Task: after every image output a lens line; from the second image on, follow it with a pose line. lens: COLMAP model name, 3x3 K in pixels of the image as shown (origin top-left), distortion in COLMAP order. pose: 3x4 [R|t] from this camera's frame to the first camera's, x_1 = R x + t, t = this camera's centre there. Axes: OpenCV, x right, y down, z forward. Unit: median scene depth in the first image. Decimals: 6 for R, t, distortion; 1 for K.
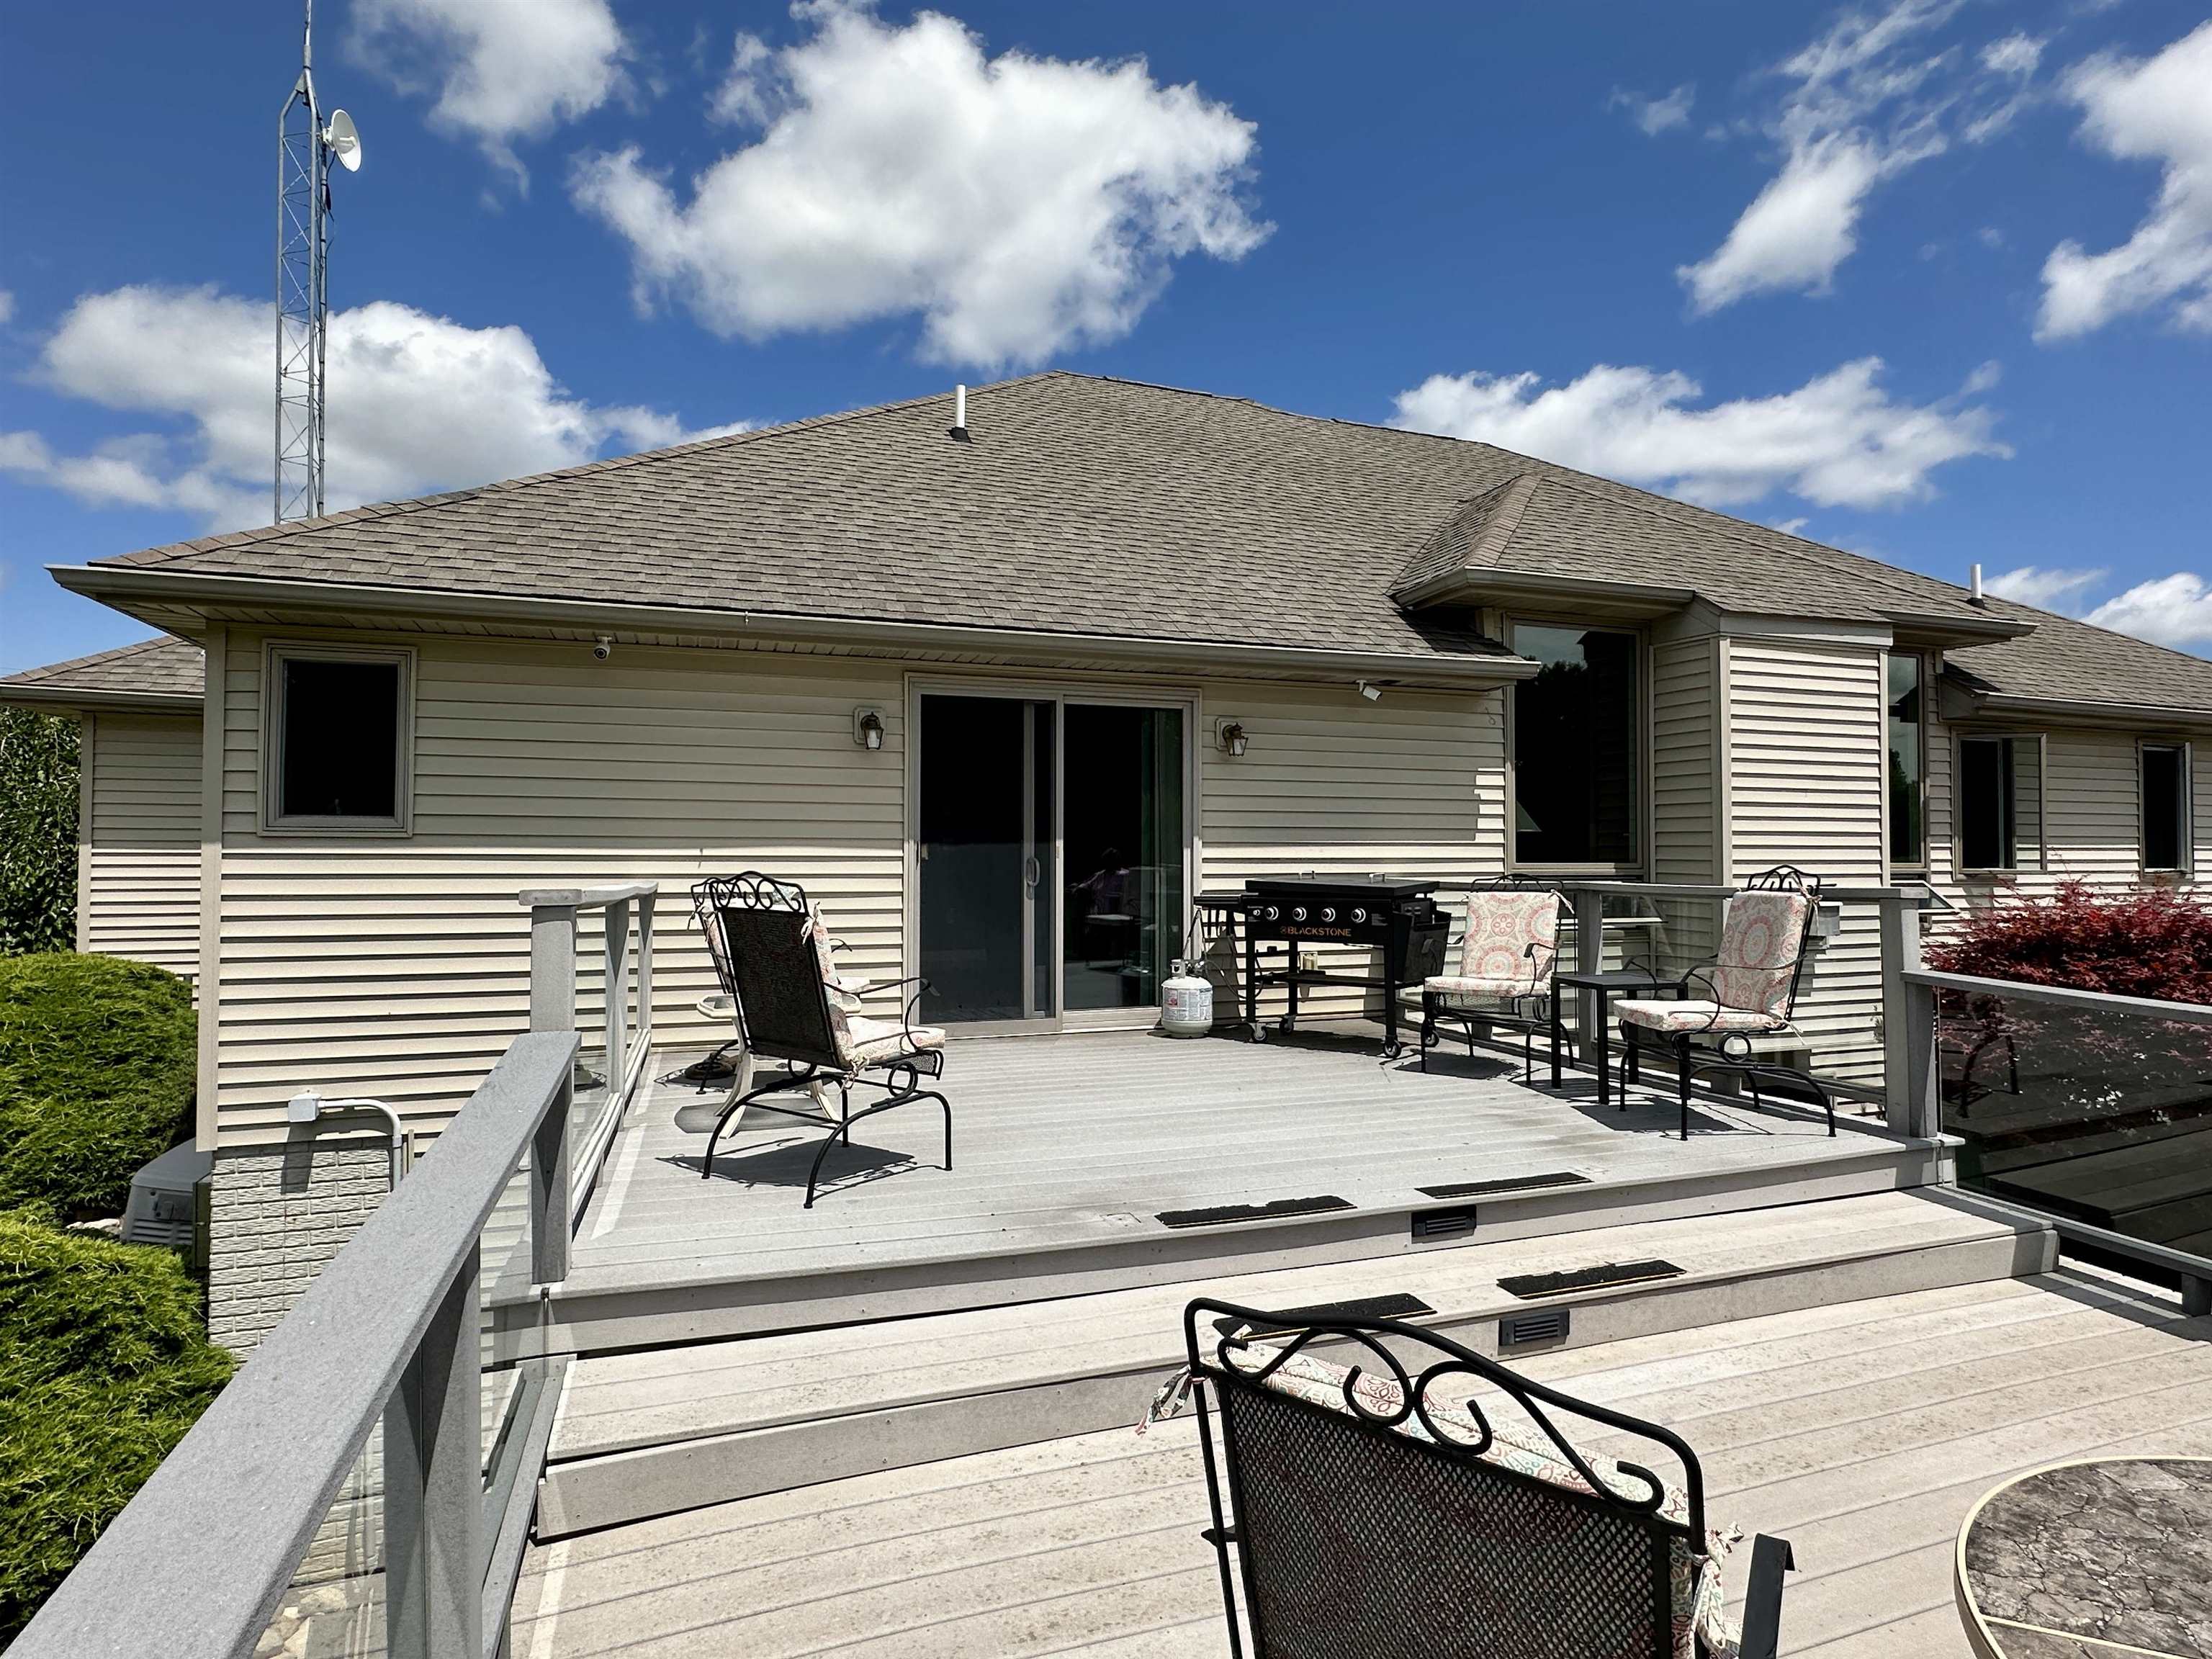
lens RADIAL K [[1192.5, 0, 1093.1], [0, 1192.5, 834.1], [0, 0, 1]] dist [-0.003732, 0.000131]
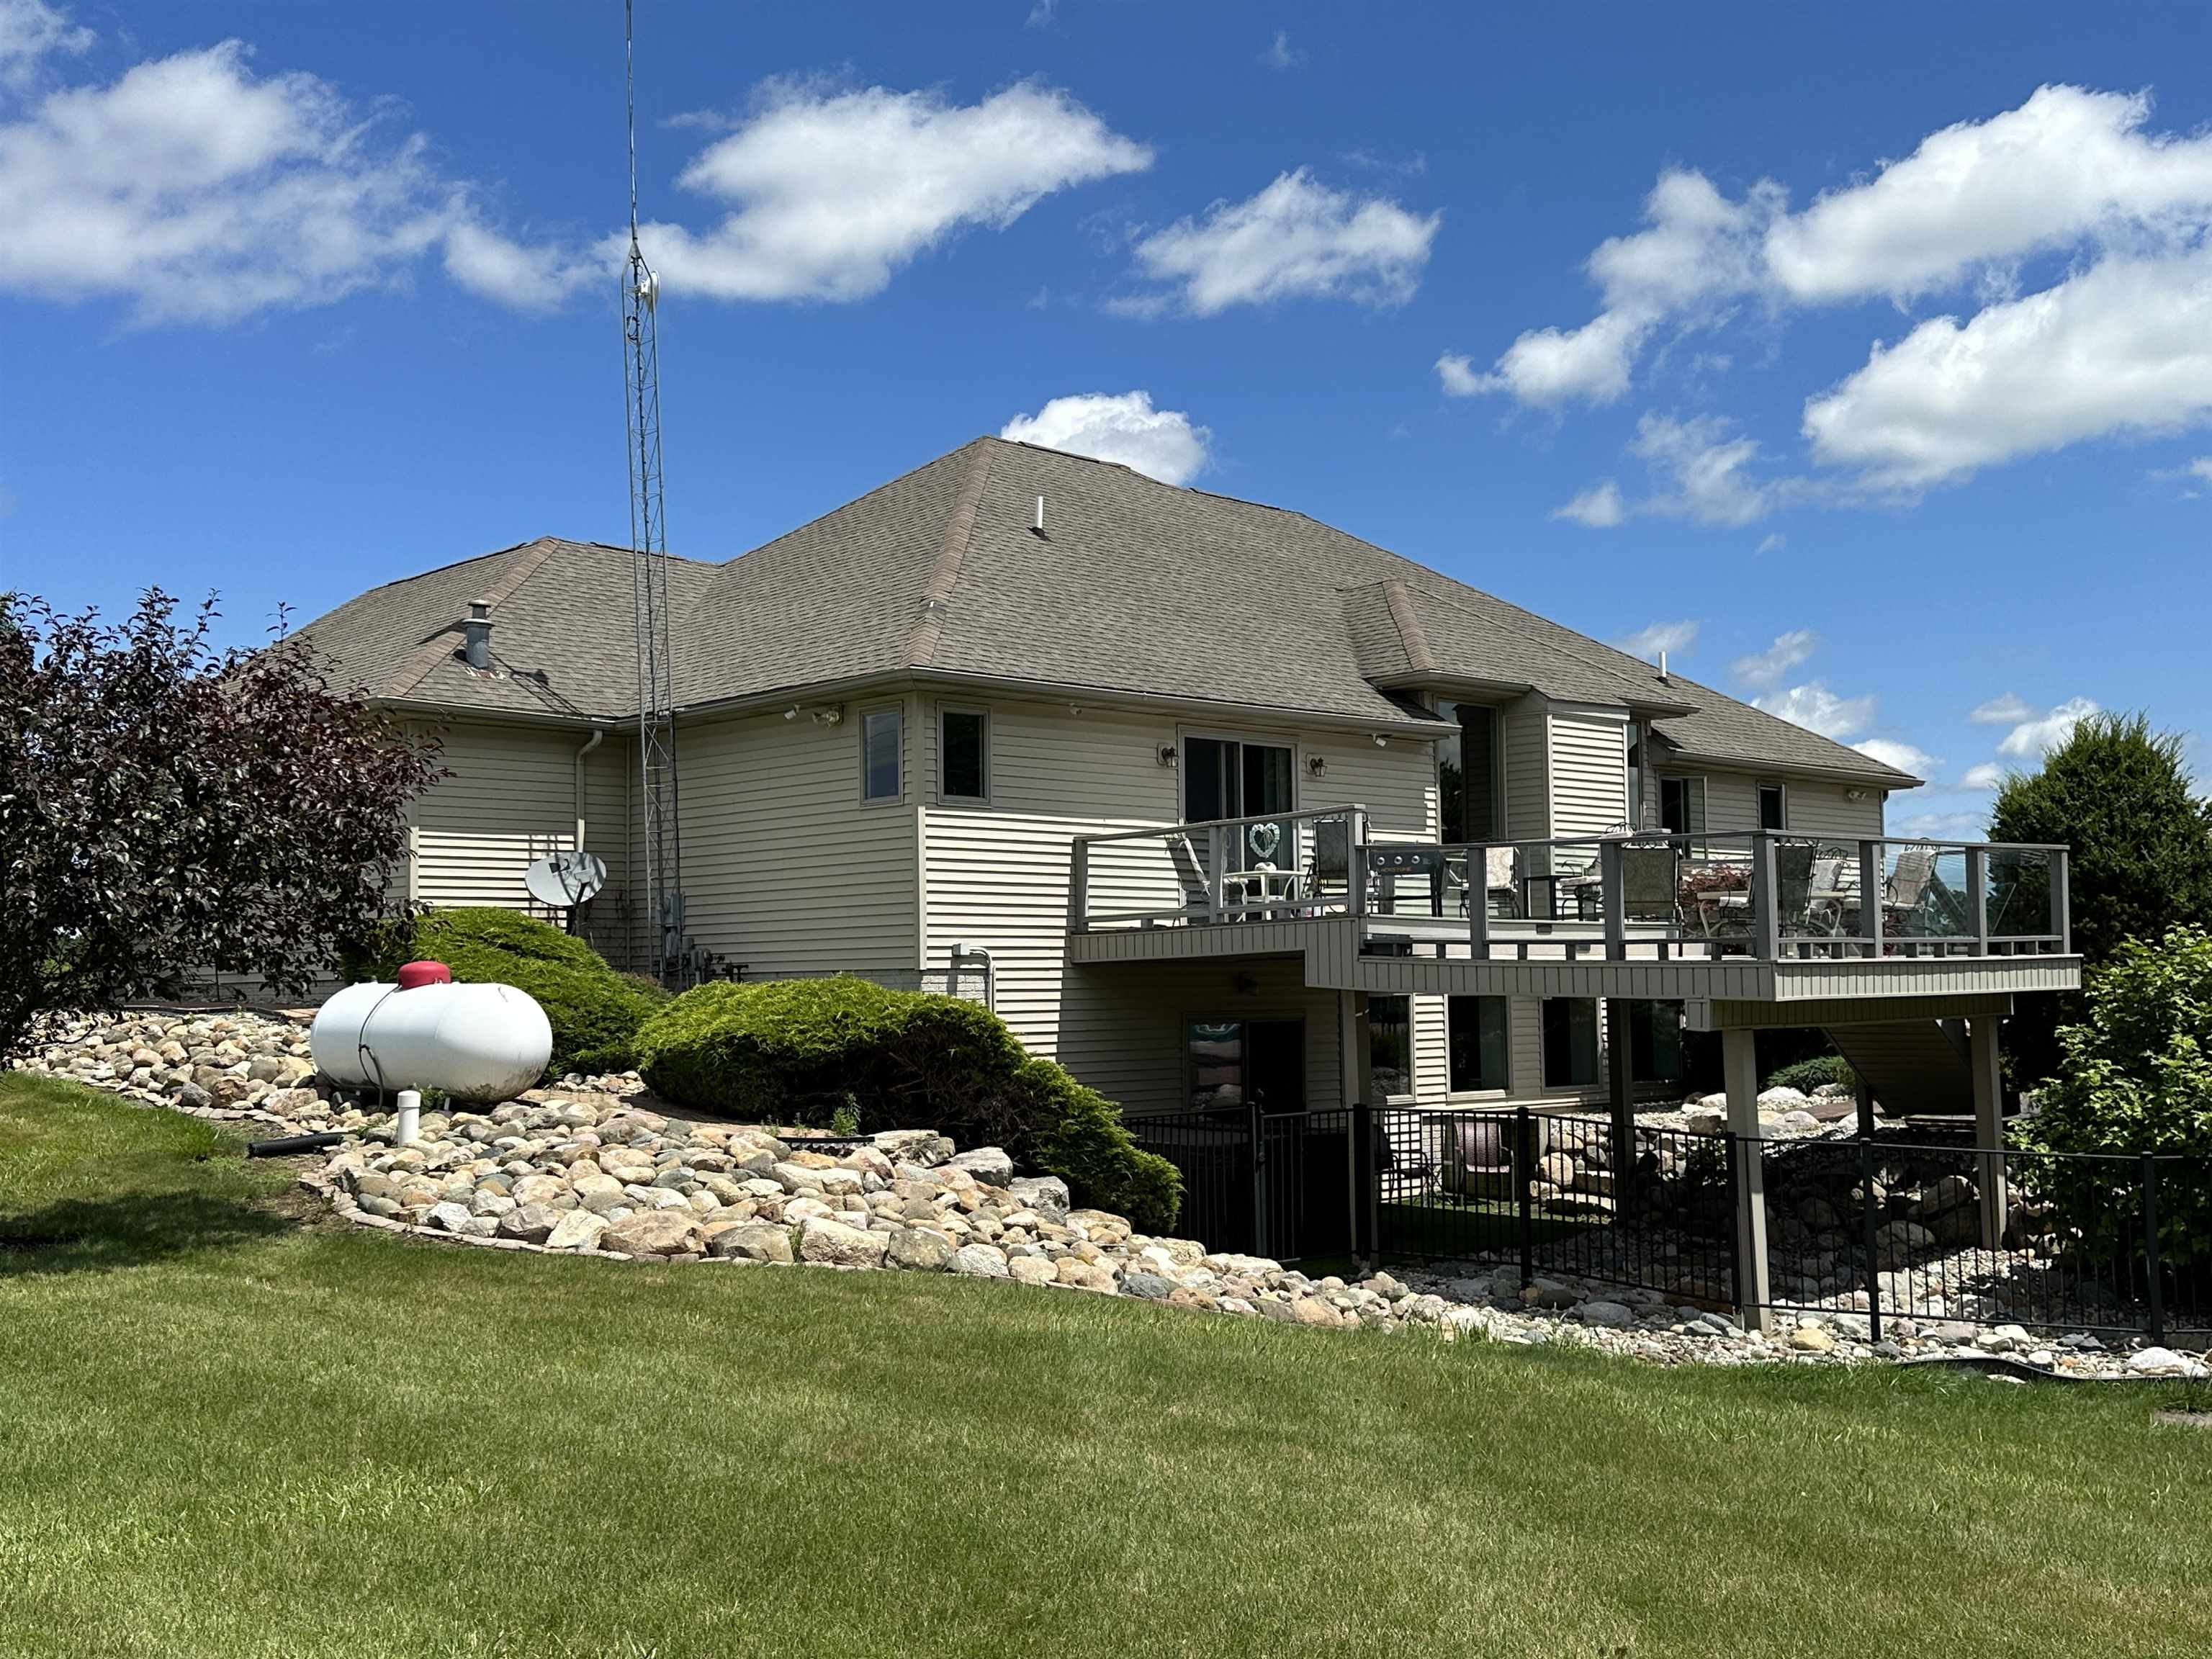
lens RADIAL K [[2302.4, 0, 1106.0], [0, 2302.4, 829.5], [0, 0, 1]] dist [0.115473, 0.000937]
pose [[0.912611, 0.013966, 0.408591, -1.365825], [0.008770, 0.998518, -0.053719, 0.167440], [-0.408735, 0.052608, 0.911135, -1.703406]]
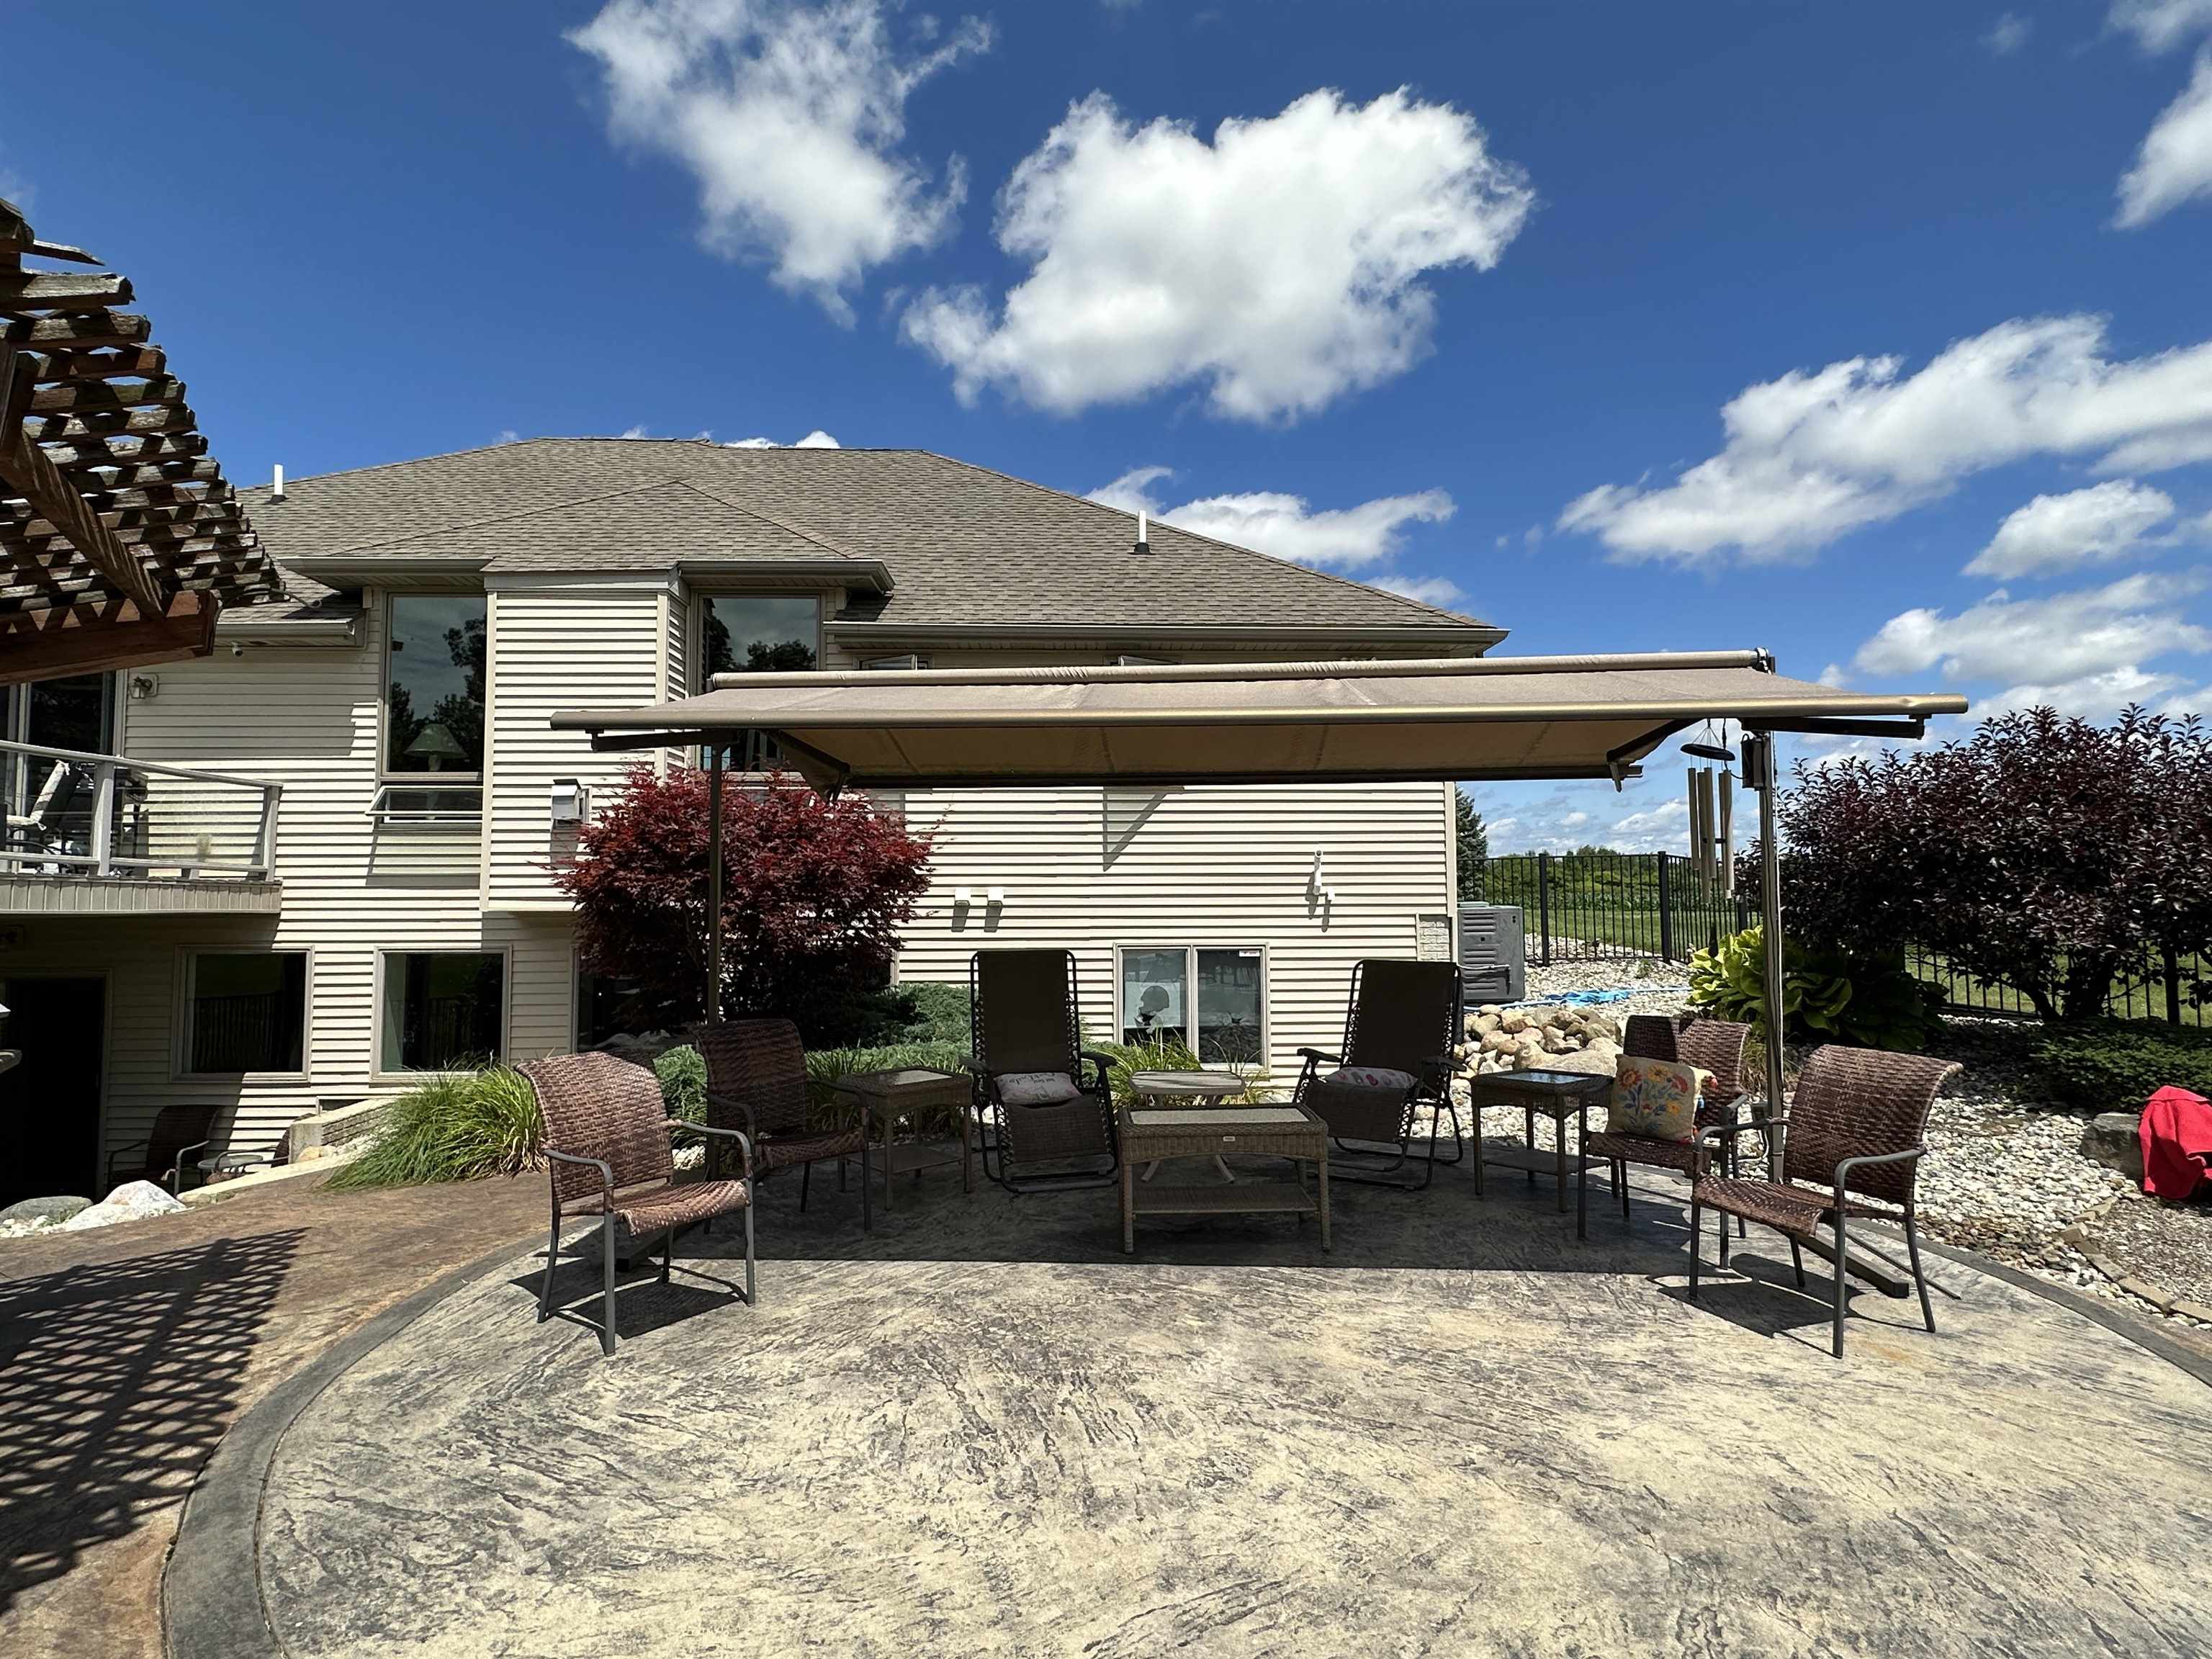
lens RADIAL K [[1141.5, 0, 1103.5], [0, 1141.5, 821.2], [0, 0, 1]] dist [0.021321, 0.000228]
pose [[0.952543, -0.026168, -0.303279, 1.530960], [0.012896, 0.998873, -0.045680, 0.150543], [0.304132, 0.039601, 0.951806, 0.013333]]
